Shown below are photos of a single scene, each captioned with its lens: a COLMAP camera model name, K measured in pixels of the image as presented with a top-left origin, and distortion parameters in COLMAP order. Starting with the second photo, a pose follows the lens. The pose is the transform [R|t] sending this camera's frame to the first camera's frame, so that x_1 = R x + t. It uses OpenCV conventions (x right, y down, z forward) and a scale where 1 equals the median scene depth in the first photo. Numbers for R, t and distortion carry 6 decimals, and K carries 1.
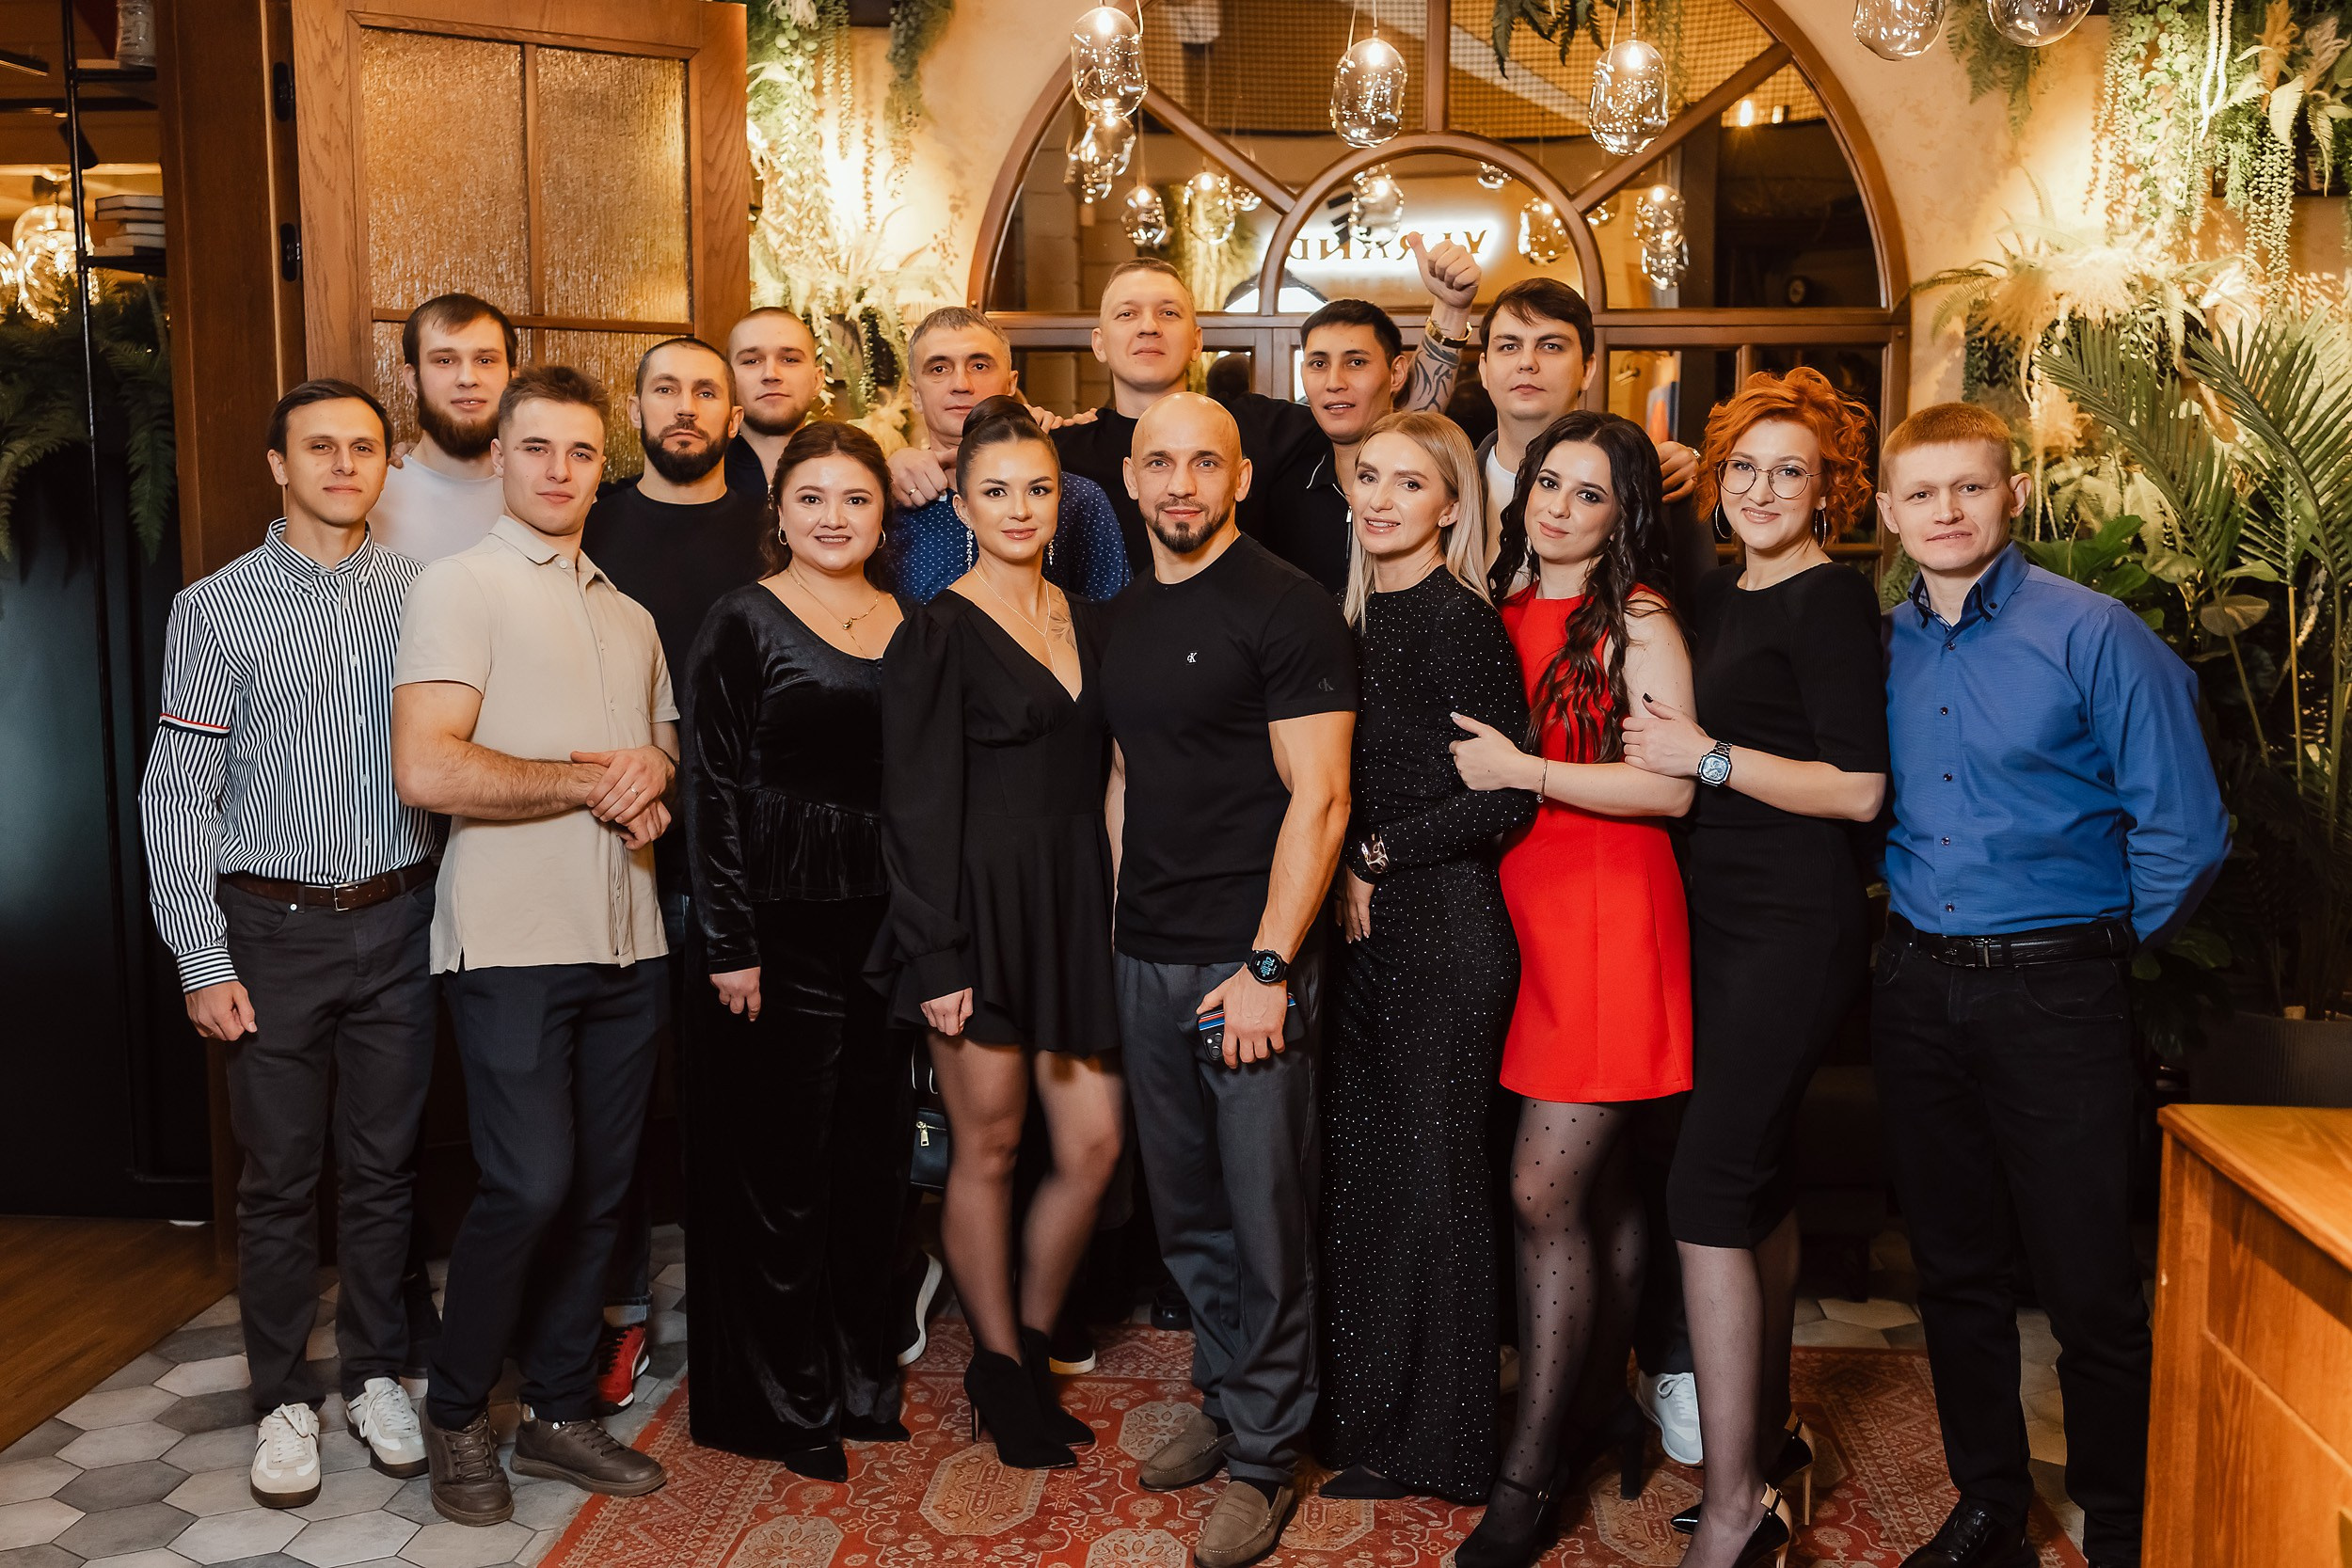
lens RADIAL K [[2671.2, 0, 1137.1], [0, 2671.2, 807.0], [0, 0, 1]] dist [0.045482, 0.000000]
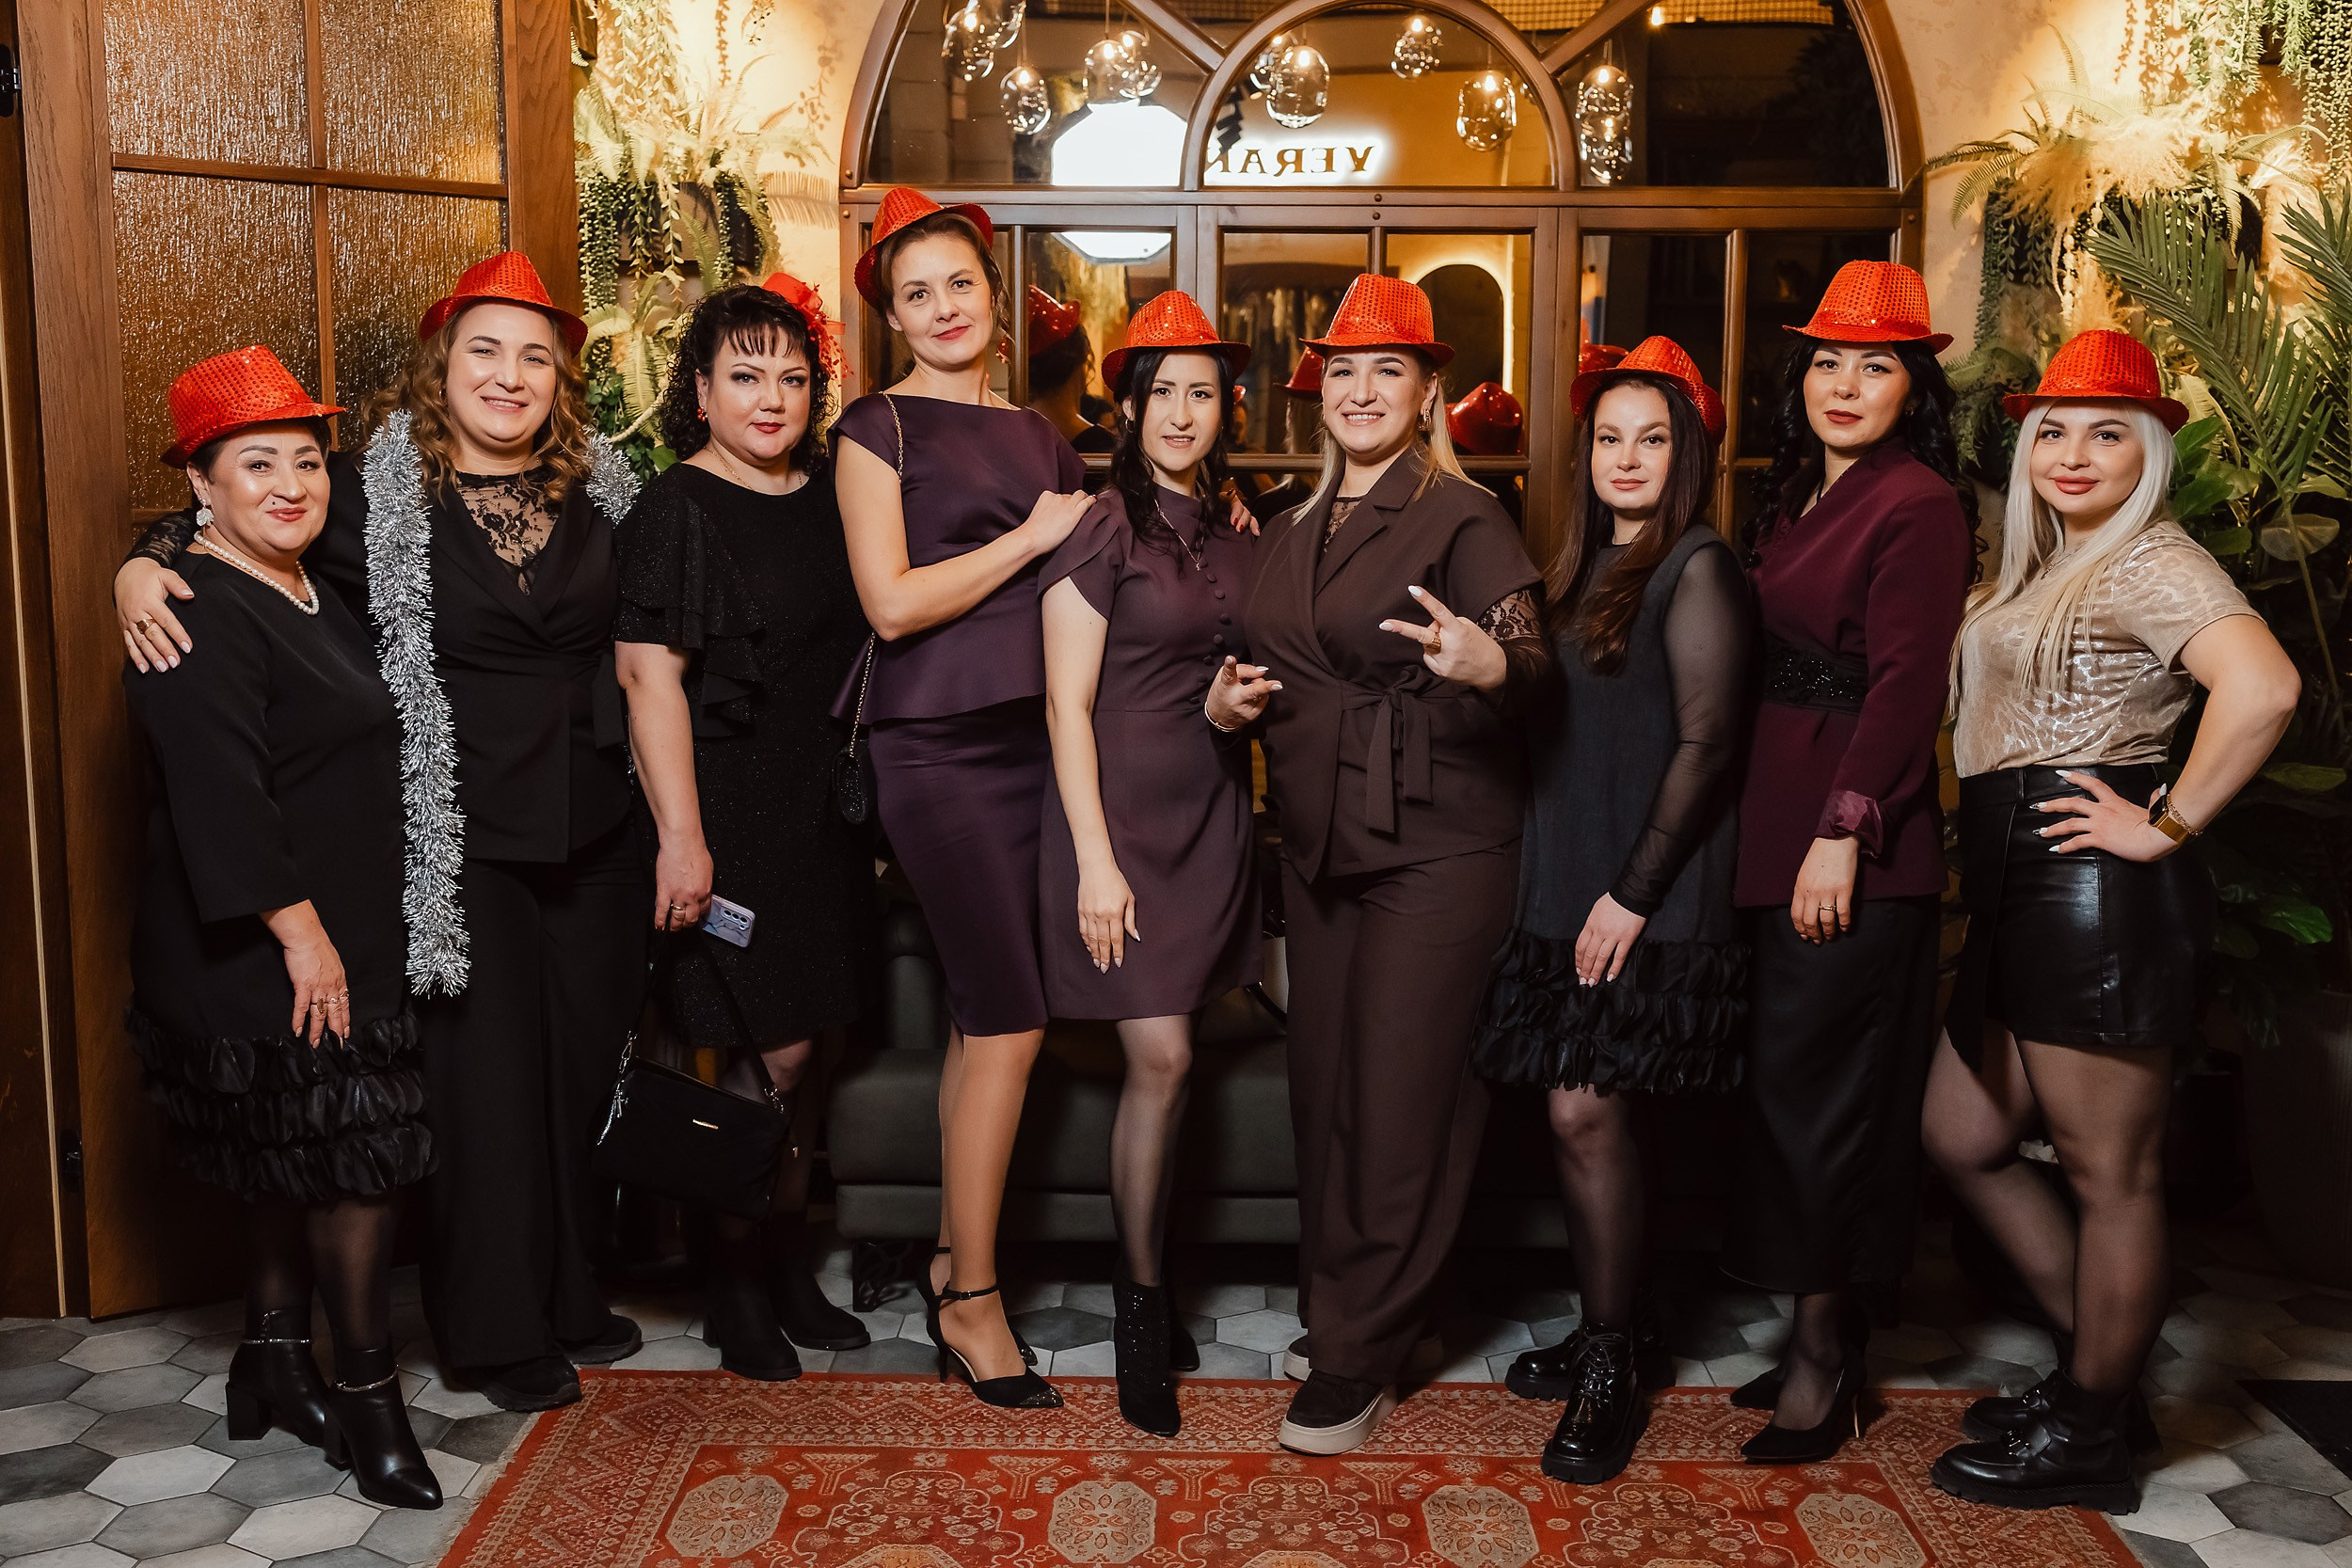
lens RADIAL K [[2671.2, 0, 1188.9], [0, 2671.2, 795.5], [0, 0, 1]] dist [0.045482, 0.000000]
pose [[0.997059, -0.004934, 0.076473, -0.020331], [0.003708, 0.999863, 0.016158, -0.002236], [-0.076542, -0.015827, 0.996941, 0.143590]]
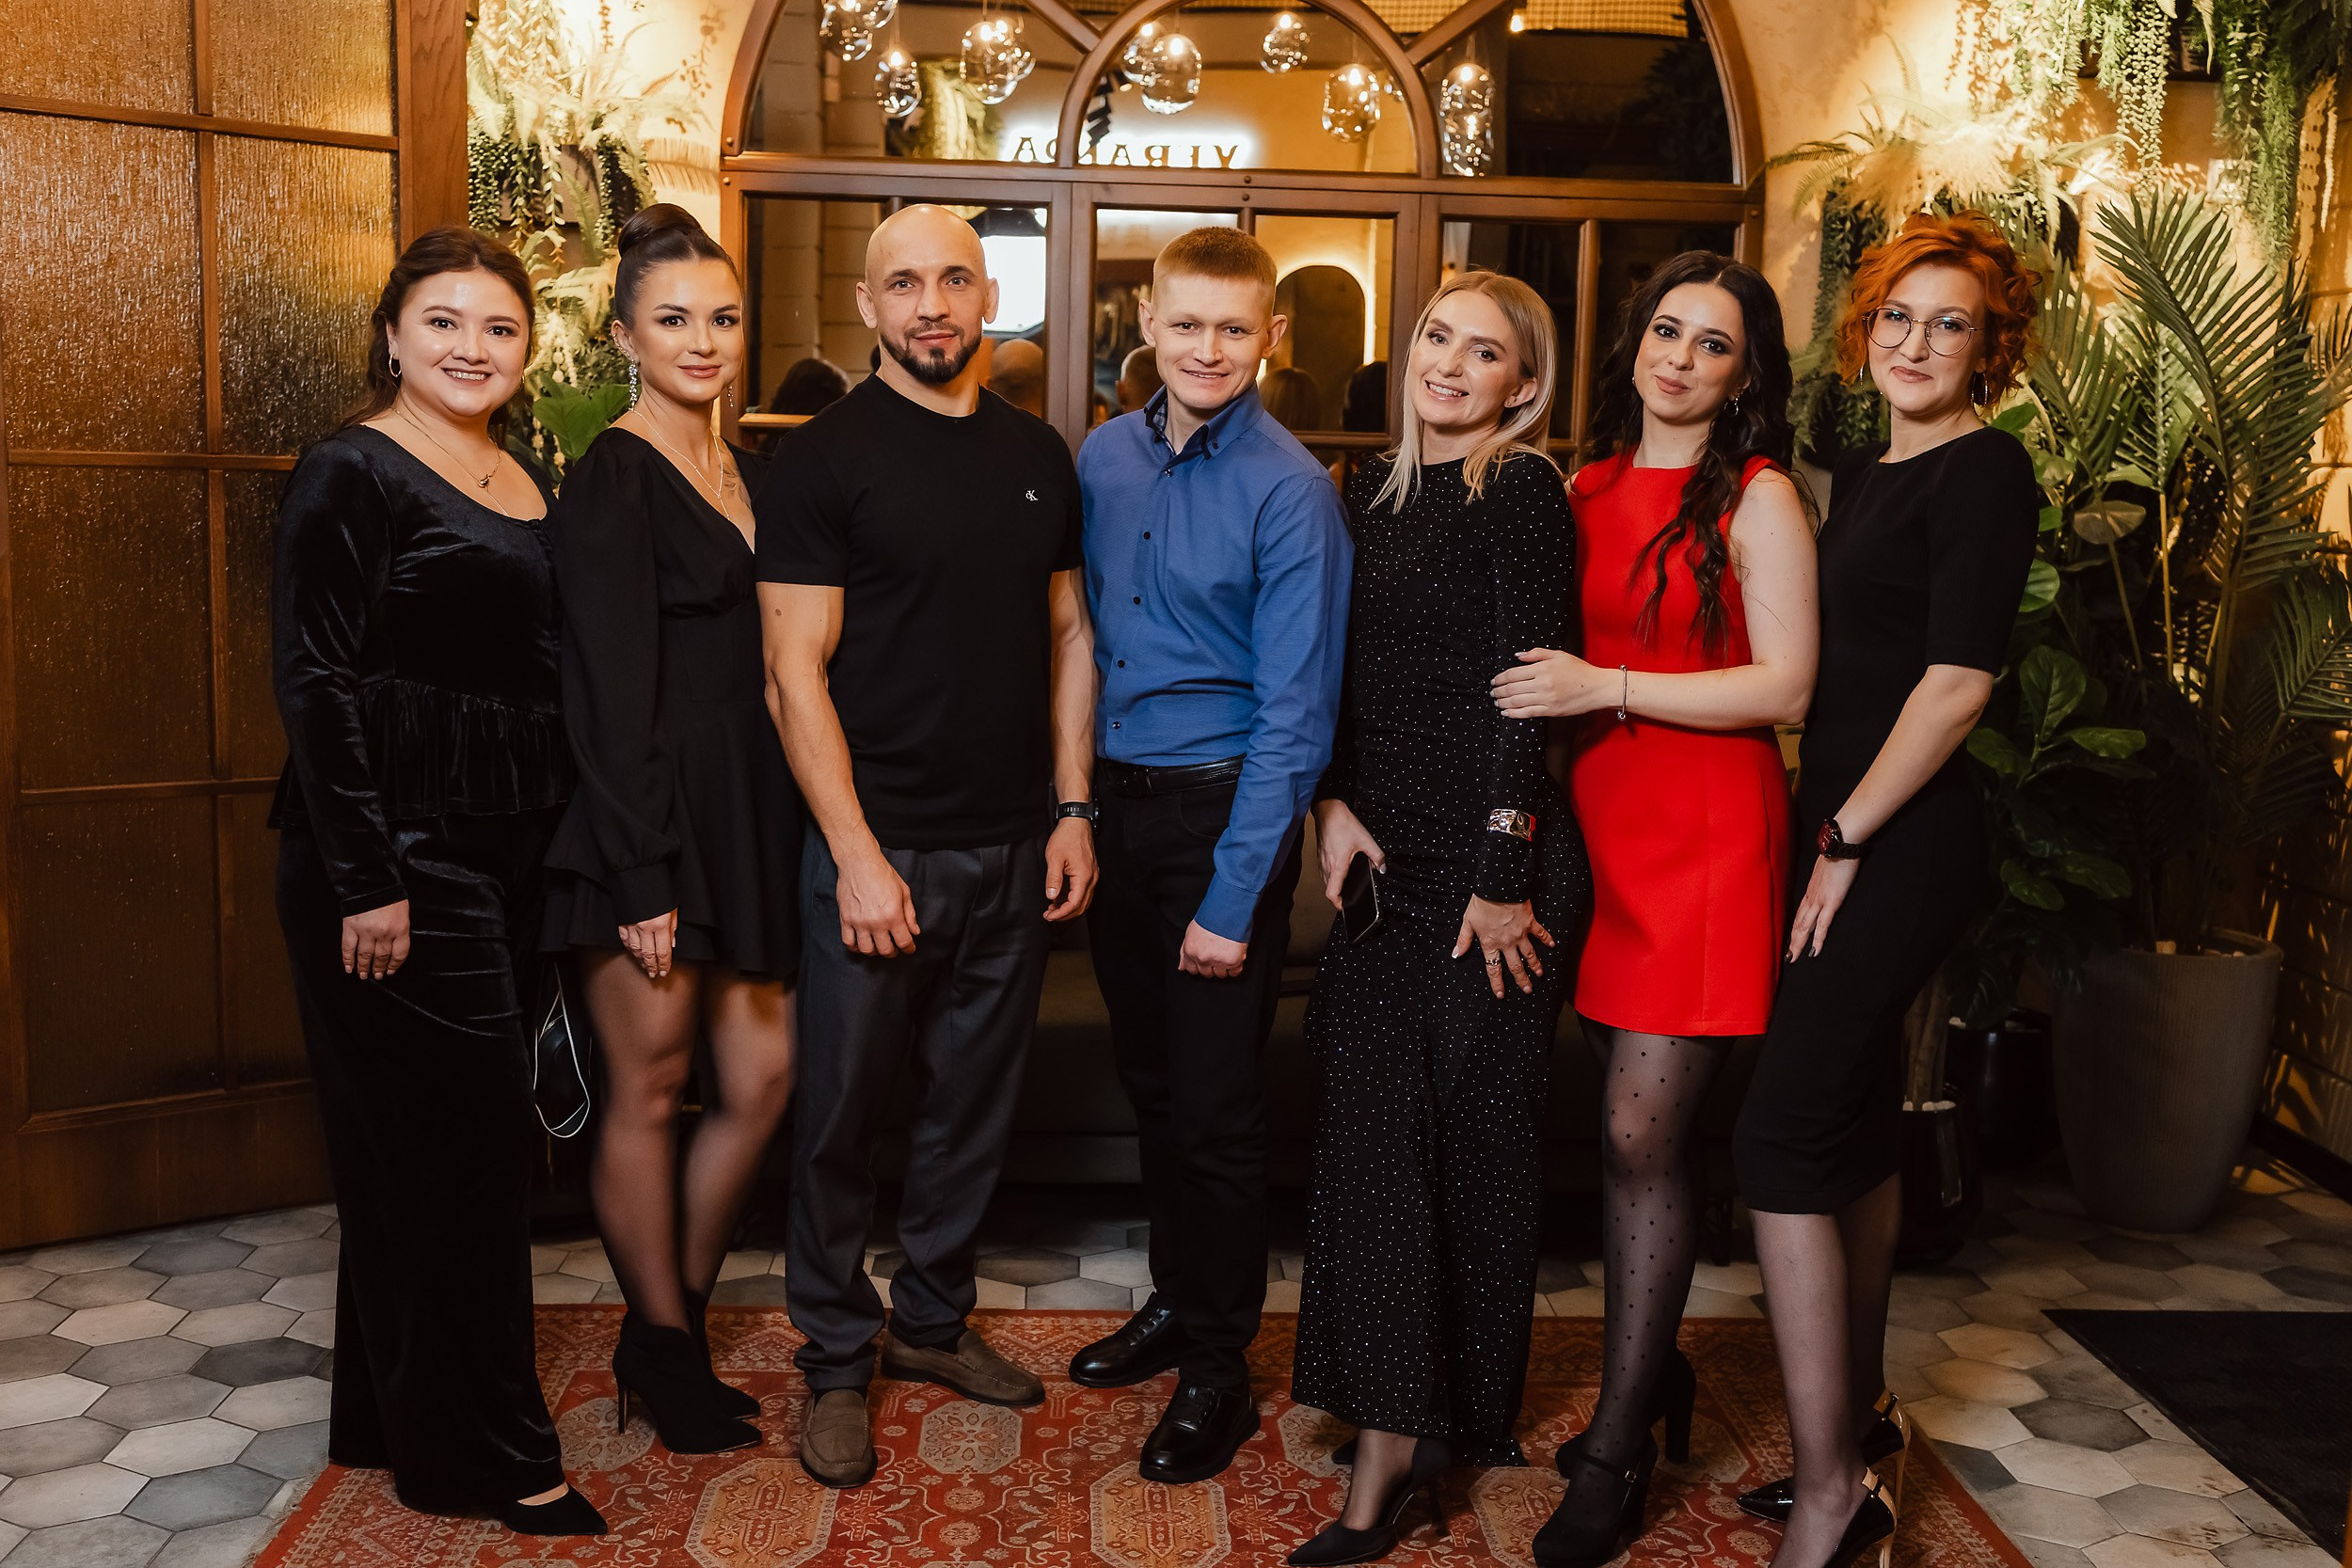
lens RADIAL K [[2671.2, 0, 1222.4], [0, 2671.2, 796.5], [0, 0, 1]] dist [0.045482, 0.000000]
pose [[0.989783, 0.007357, 0.142392, -0.026781], [-0.009541, 0.999847, 0.014663, 0.012504], [-0.142262, -0.015872, 0.989702, 0.116238]]
